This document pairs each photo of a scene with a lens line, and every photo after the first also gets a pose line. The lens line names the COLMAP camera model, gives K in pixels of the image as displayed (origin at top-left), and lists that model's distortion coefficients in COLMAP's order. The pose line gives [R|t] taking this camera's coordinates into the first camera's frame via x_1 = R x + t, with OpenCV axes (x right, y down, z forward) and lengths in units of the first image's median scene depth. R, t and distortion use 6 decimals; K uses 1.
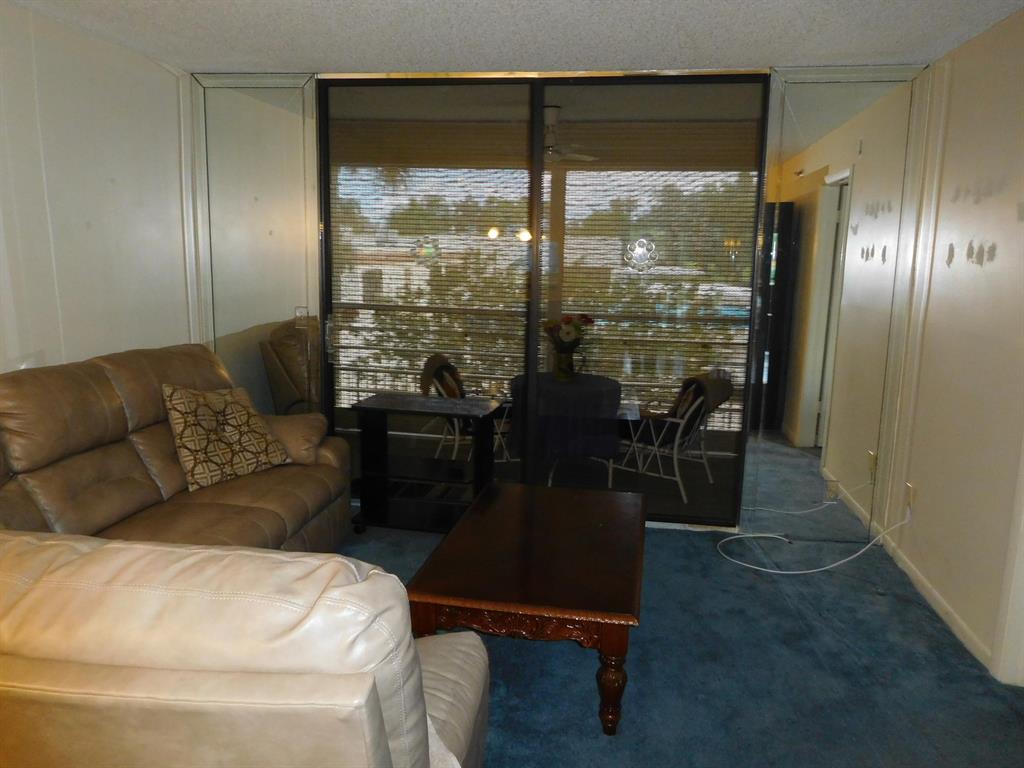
lens RADIAL K [[765.7, 0, 508.9], [0, 765.7, 384.1], [0, 0, 1]] dist [-0.023739, 0.012862]
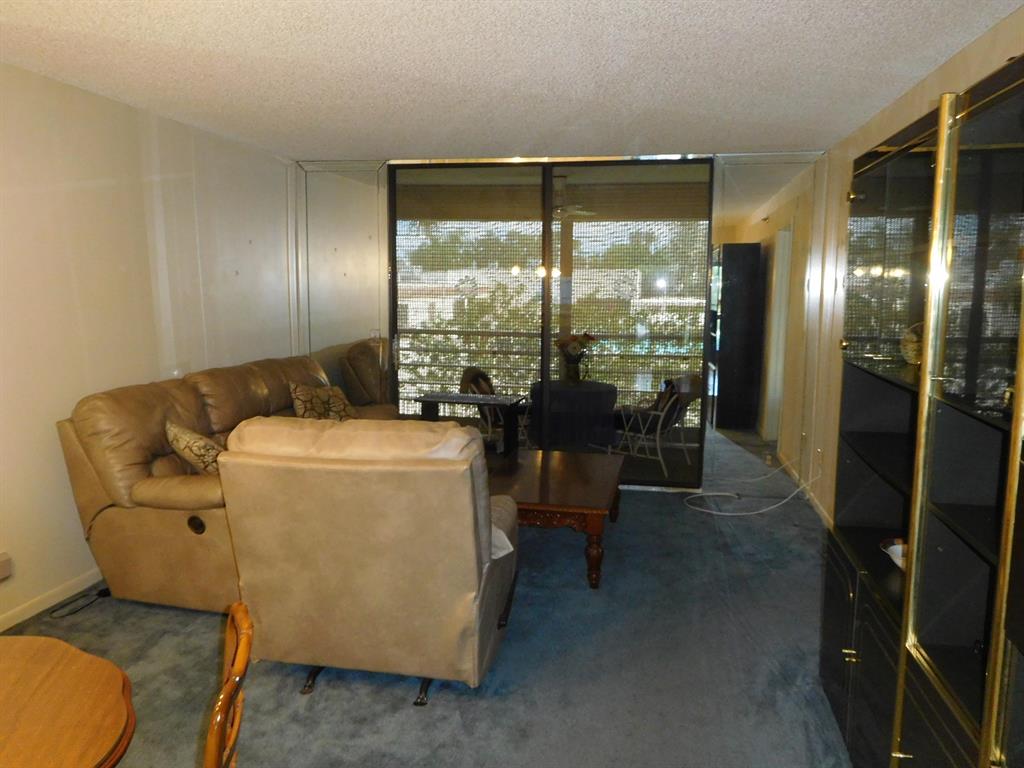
lens RADIAL K [[765.7, 0, 502.4], [0, 765.7, 382.7], [0, 0, 1]] dist [-0.023739, 0.012862]
pose [[0.999256, -0.010557, -0.037081, 0.003227], [0.008868, 0.998928, -0.045424, 0.060937], [0.037521, 0.045062, 0.998279, -0.368181]]
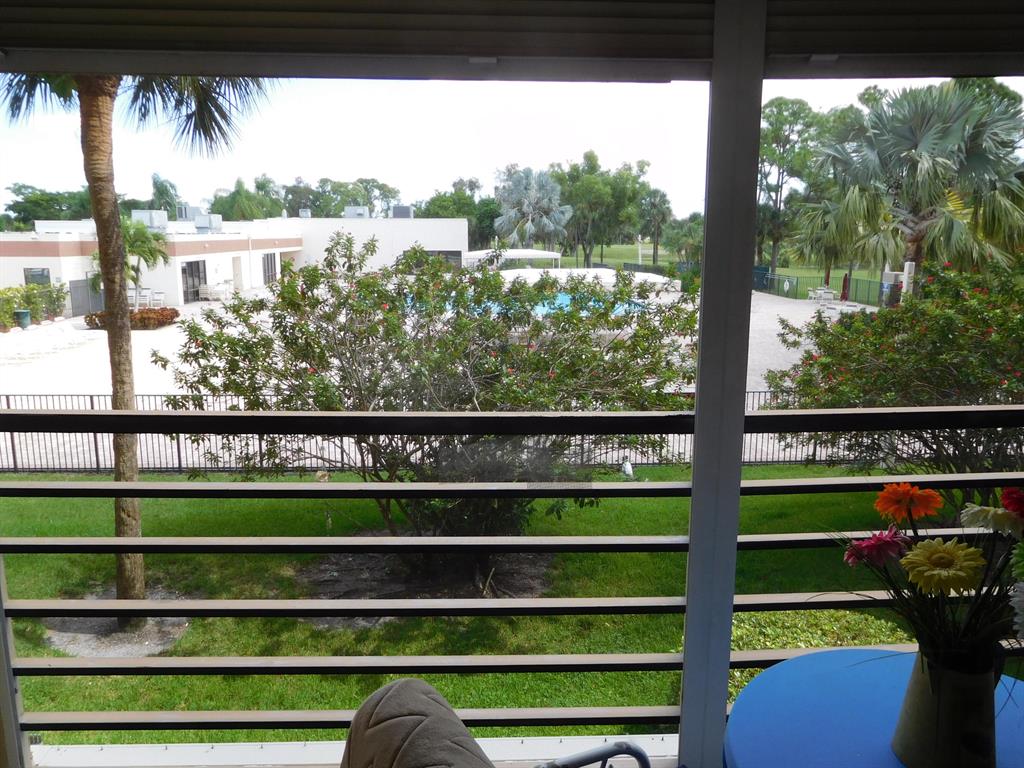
lens RADIAL K [[765.7, 0, 508.8], [0, 765.7, 393.1], [0, 0, 1]] dist [-0.023739, 0.012862]
pose [[0.978276, -0.057673, 0.199121, -0.126463], [0.051199, 0.997984, 0.037516, -0.174147], [-0.200883, -0.026506, 0.979257, 0.962070]]
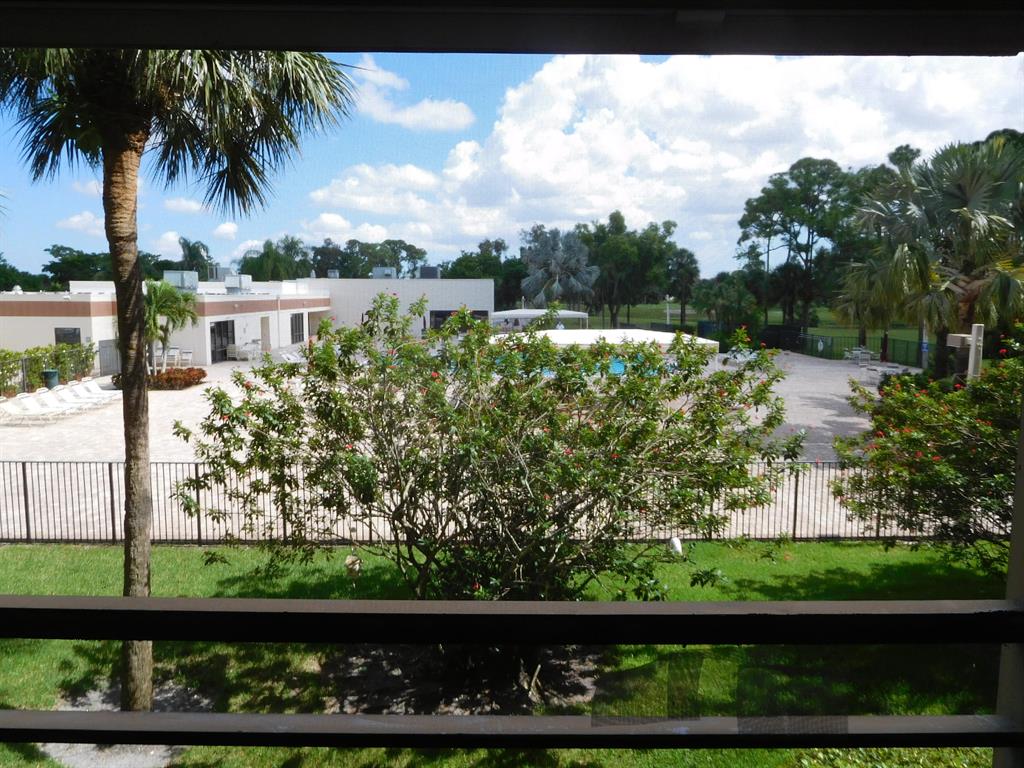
lens RADIAL K [[765.7, 0, 510.2], [0, 765.7, 391.0], [0, 0, 1]] dist [-0.023739, 0.012862]
pose [[0.983721, -0.039609, 0.175280, -0.161084], [0.047702, 0.997970, -0.042205, -0.226878], [-0.173253, 0.049879, 0.983614, 1.213071]]
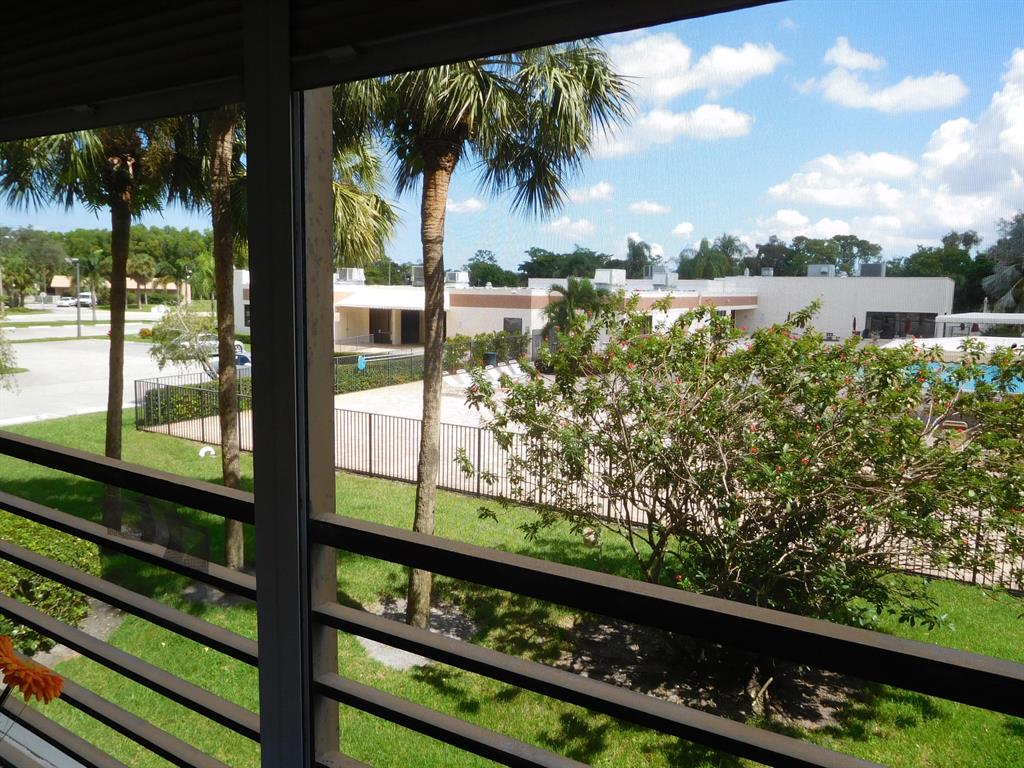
lens RADIAL K [[765.7, 0, 504.8], [0, 765.7, 396.3], [0, 0, 1]] dist [-0.023739, 0.012862]
pose [[0.922395, 0.044556, -0.383670, 0.439631], [-0.060492, 0.997731, -0.029563, -0.191298], [0.381482, 0.050478, 0.922997, 1.134613]]
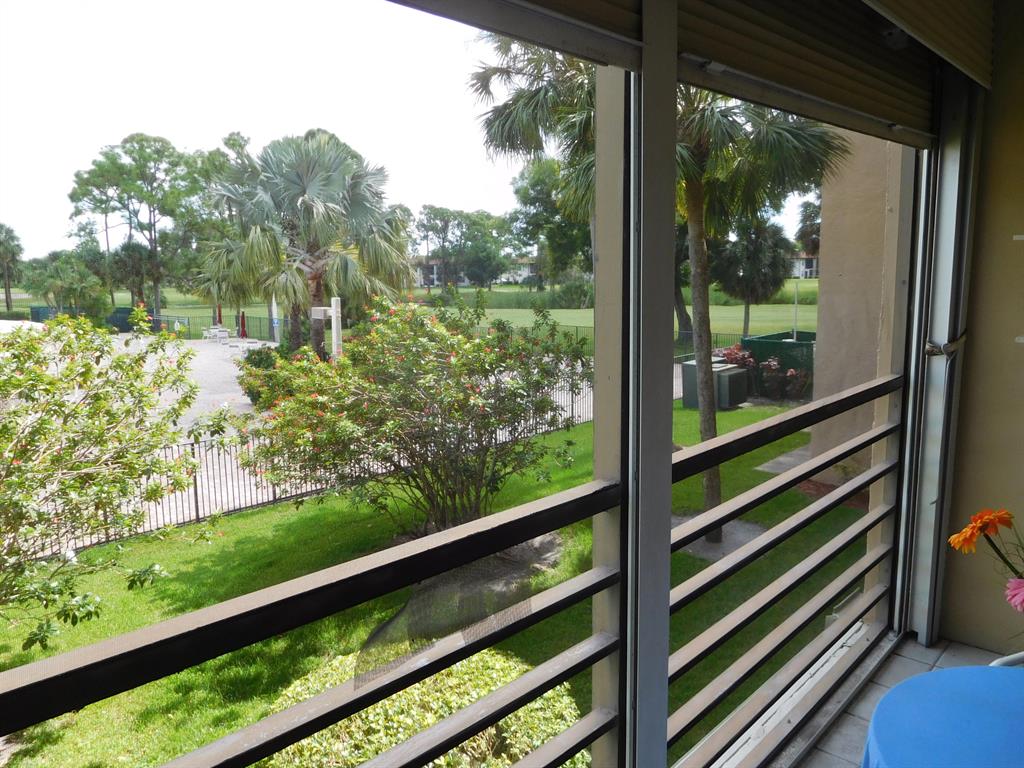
lens RADIAL K [[765.7, 0, 508.2], [0, 765.7, 390.8], [0, 0, 1]] dist [-0.023739, 0.012862]
pose [[0.550573, -0.146057, 0.821911, -0.297548], [0.158392, 0.984967, 0.068931, -0.230701], [-0.819623, 0.092232, 0.565430, 1.303237]]
